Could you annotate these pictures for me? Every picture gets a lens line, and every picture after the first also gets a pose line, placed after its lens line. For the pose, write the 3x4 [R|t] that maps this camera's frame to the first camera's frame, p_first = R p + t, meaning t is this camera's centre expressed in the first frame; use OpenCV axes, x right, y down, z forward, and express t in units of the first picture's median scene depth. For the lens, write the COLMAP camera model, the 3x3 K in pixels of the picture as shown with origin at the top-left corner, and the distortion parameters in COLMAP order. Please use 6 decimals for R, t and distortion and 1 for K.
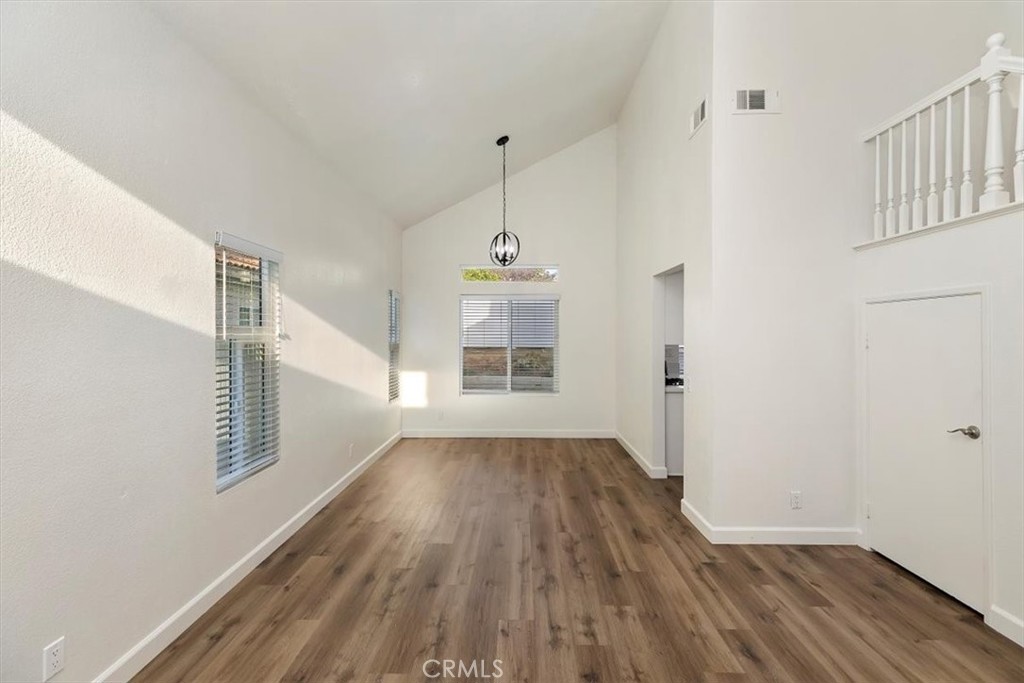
lens RADIAL K [[455.9, 0, 517.0], [0, 455.9, 334.2], [0, 0, 1]] dist [0.001554, 0.000592]
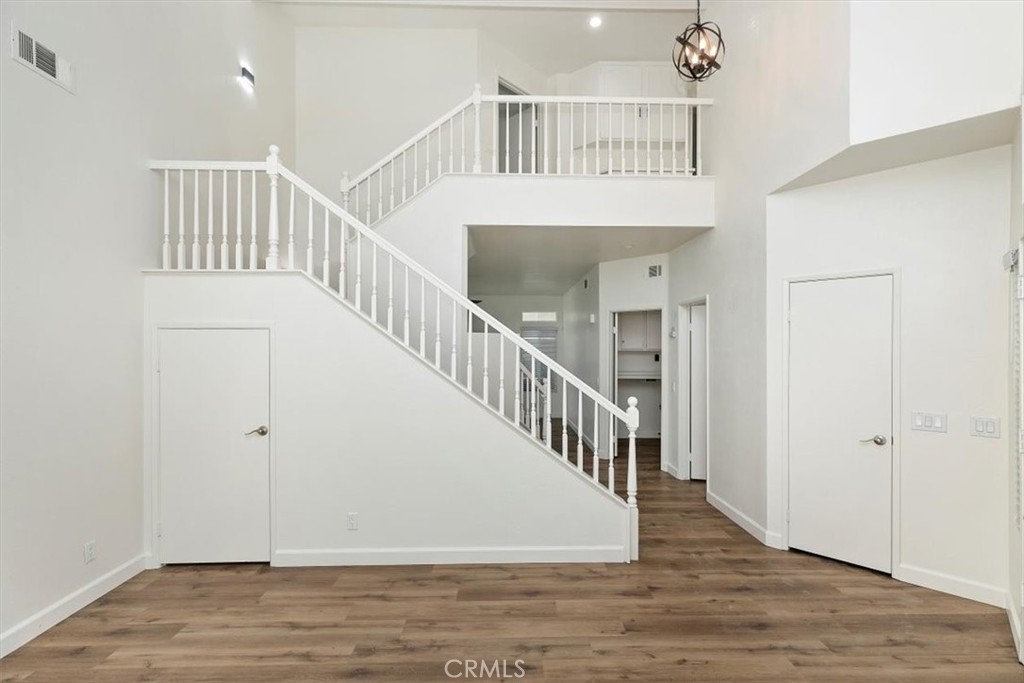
lens RADIAL K [[455.9, 0, 510.5], [0, 455.9, 349.7], [0, 0, 1]] dist [0.001554, 0.000592]
pose [[-0.030024, 0.000055, 0.999549, -0.332051], [0.000418, 1.000000, -0.000042, -0.022486], [-0.999549, 0.000417, -0.030024, 0.273933]]
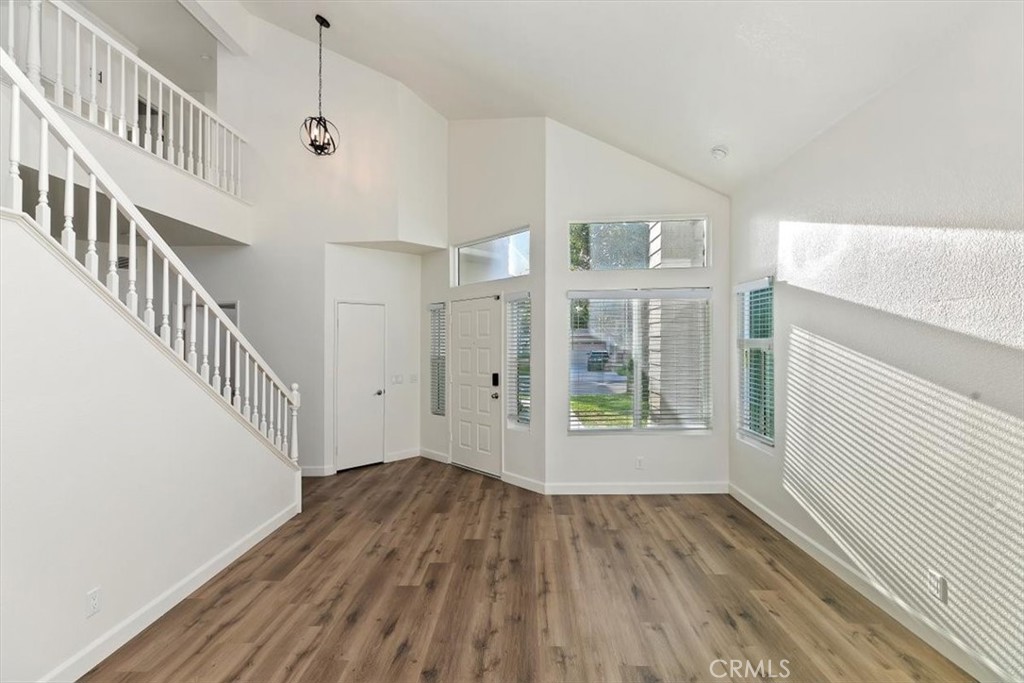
lens RADIAL K [[455.9, 0, 501.1], [0, 455.9, 339.4], [0, 0, 1]] dist [0.001554, 0.000592]
pose [[-0.998836, 0.017604, 0.044908, 0.116591], [0.017291, 0.999824, -0.007348, -0.017540], [-0.045029, -0.006563, -0.998964, 1.445363]]
